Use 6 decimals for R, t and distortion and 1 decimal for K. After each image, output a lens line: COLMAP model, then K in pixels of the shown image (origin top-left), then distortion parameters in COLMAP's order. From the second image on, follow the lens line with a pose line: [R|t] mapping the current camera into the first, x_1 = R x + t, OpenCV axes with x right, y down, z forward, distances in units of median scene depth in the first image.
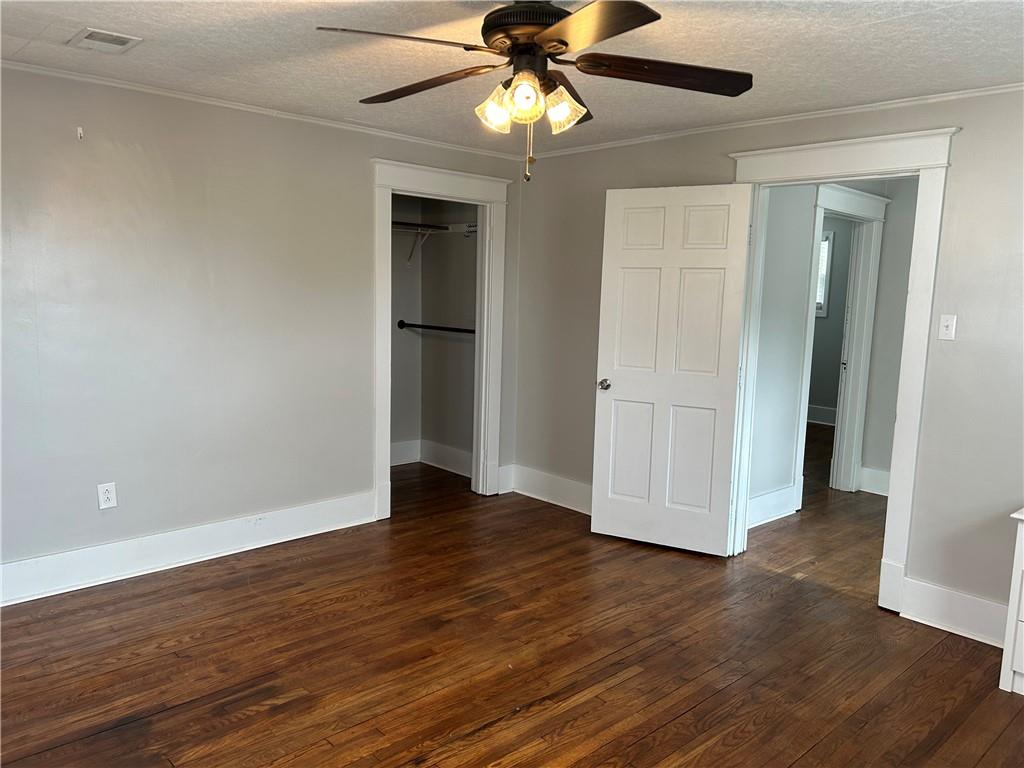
lens RADIAL K [[770.5, 0, 512.0], [0, 770.5, 384.0], [0, 0, 1]] dist [0.052666, -0.052553]
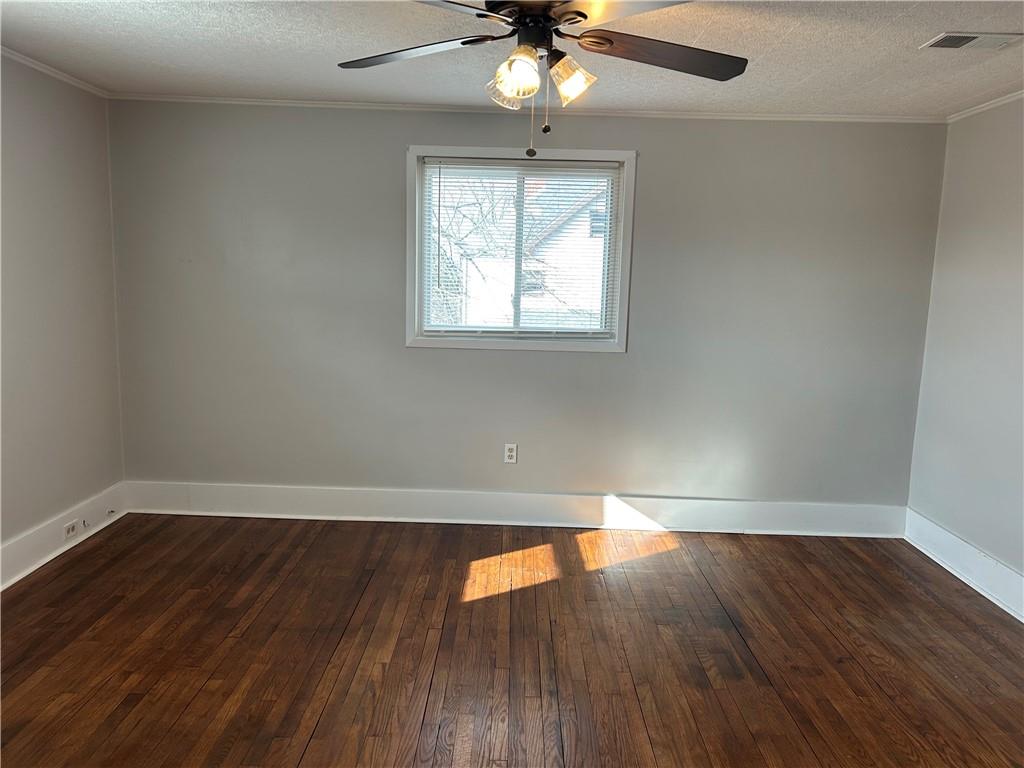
lens RADIAL K [[770.5, 0, 512.0], [0, 770.5, 384.0], [0, 0, 1]] dist [0.052666, -0.052553]
pose [[-0.686841, 0.069285, -0.723497, 0.584169], [-0.123098, 0.969975, 0.209750, -0.161779], [0.716307, 0.233126, -0.657690, 1.265792]]
